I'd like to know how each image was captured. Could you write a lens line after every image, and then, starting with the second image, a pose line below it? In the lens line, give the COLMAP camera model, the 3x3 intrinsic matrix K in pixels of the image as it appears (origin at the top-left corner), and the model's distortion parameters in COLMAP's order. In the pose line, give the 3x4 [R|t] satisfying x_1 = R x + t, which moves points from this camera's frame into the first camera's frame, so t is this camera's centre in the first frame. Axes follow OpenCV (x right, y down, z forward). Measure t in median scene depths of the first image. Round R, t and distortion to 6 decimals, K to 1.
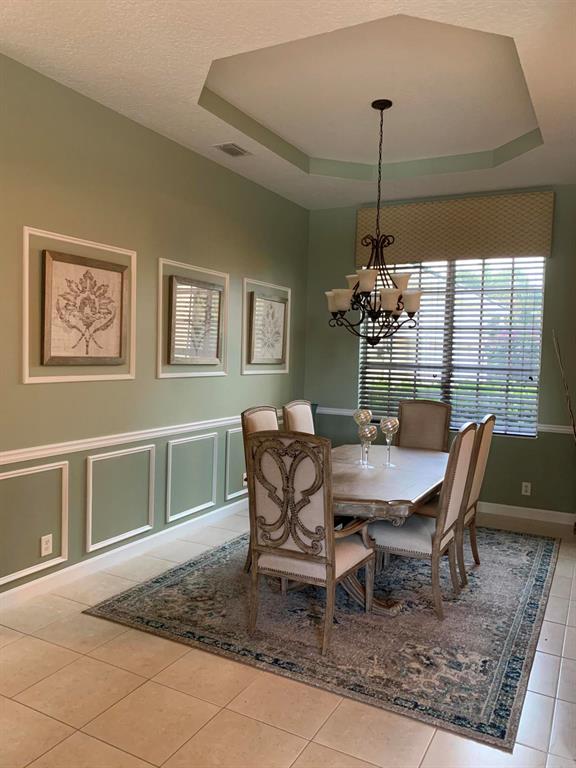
lens RADIAL K [[591.2, 0, 288.0], [0, 591.2, 384.0], [0, 0, 1]] dist [-0.003604, -0.004082]
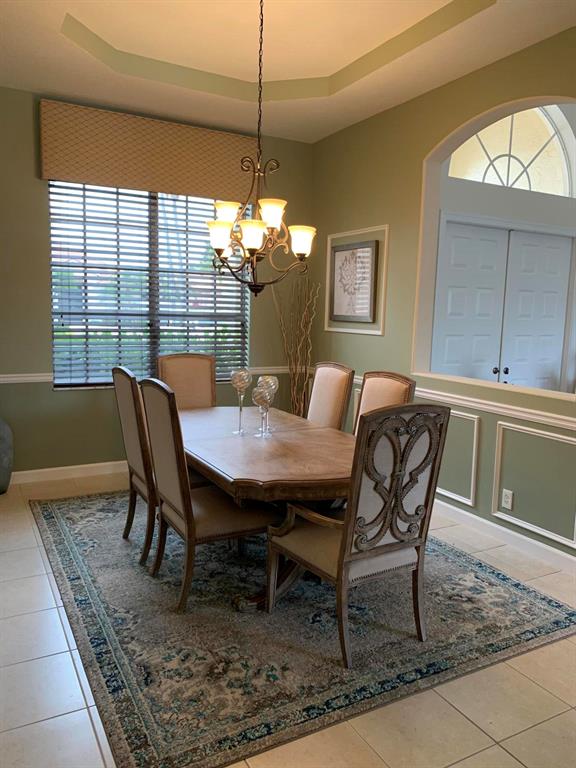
lens RADIAL K [[591.2, 0, 288.0], [0, 591.2, 384.0], [0, 0, 1]] dist [-0.003604, -0.004082]
pose [[0.546169, -0.123715, 0.828489, -0.736118], [0.036619, 0.991615, 0.123933, -0.052609], [-0.836874, -0.037350, 0.546120, 0.670798]]
